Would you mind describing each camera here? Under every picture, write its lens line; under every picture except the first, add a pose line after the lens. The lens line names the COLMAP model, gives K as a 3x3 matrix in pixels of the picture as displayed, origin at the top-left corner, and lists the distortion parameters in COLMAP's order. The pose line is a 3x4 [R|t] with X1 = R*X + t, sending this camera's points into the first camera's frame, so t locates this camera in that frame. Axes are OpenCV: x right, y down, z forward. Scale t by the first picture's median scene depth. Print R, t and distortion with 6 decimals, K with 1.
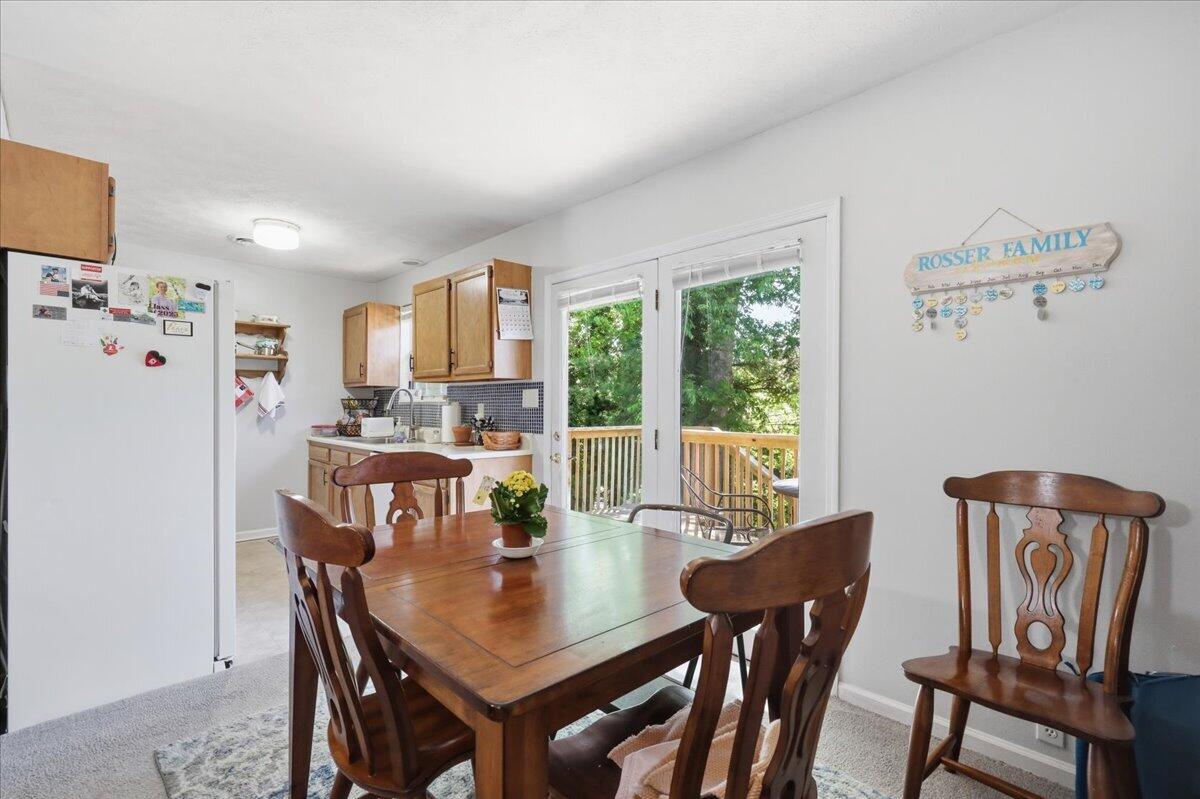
lens RADIAL K [[541.7, 0, 600.0], [0, 541.7, 408.6], [0, 0, 1]] dist [-0.000398, 0.000075]
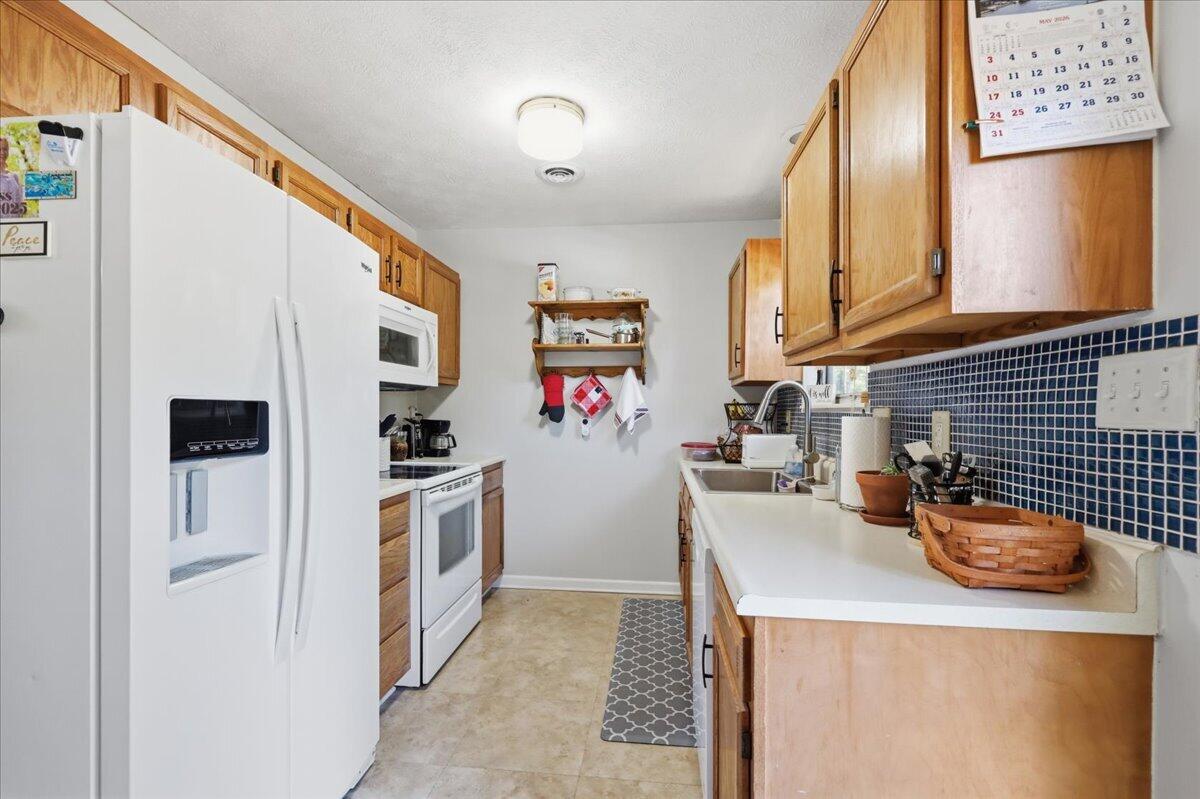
lens RADIAL K [[551.4, 0, 594.7], [0, 551.4, 414.1], [0, 0, 1]] dist [-0.000612, -0.000027]
pose [[0.638916, 0.004255, -0.769265, -0.087100], [-0.004600, 0.999988, 0.001710, -0.007493], [0.769263, 0.002446, 0.638928, 0.600098]]
